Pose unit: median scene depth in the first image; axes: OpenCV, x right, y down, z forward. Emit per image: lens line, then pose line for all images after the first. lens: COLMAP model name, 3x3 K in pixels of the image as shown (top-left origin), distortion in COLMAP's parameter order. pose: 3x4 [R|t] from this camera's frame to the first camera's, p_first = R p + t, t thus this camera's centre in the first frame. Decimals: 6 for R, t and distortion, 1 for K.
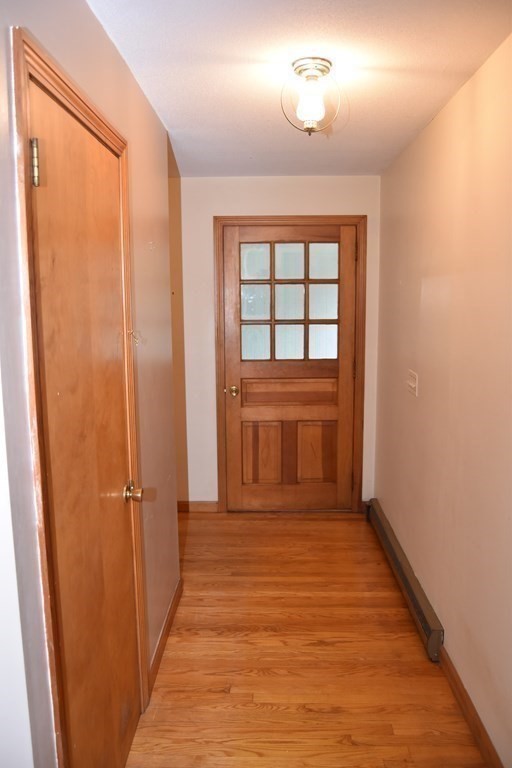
lens RADIAL K [[606.7, 0, 257.9], [0, 606.7, 386.9], [0, 0, 1]] dist [-0.075947, 0.001202]
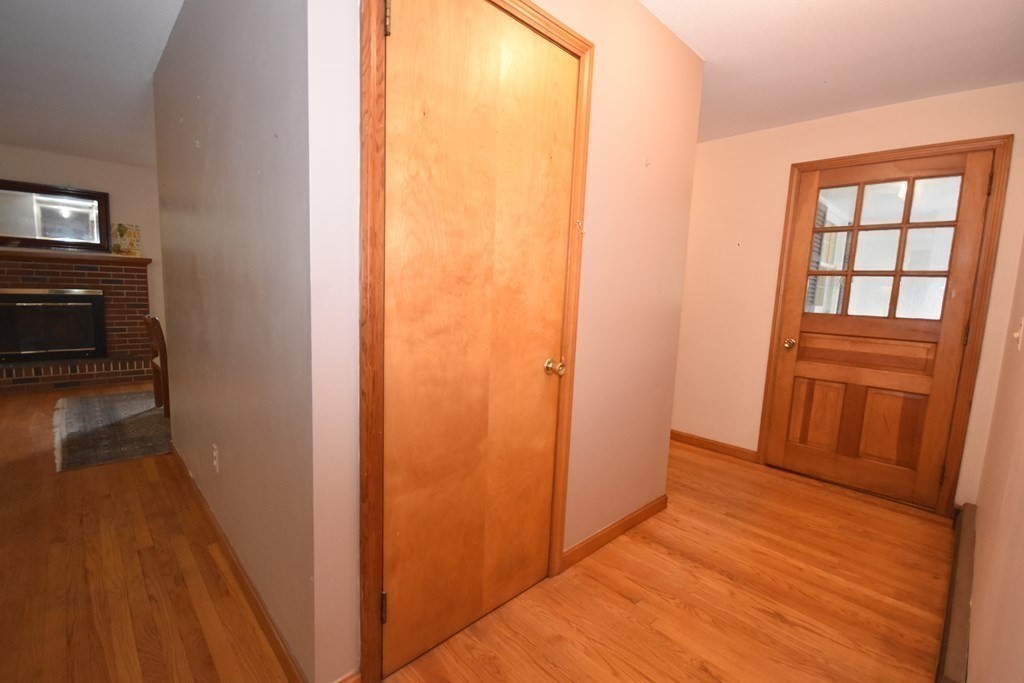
lens RADIAL K [[454.7, 0, 507.2], [0, 454.7, 347.7], [0, 0, 1]] dist [-0.001768, -0.006452]
pose [[0.702849, 0.130153, -0.699331, 0.157275], [-0.155296, 0.987480, 0.027703, 0.066845], [0.694180, 0.089132, 0.714261, 0.169824]]
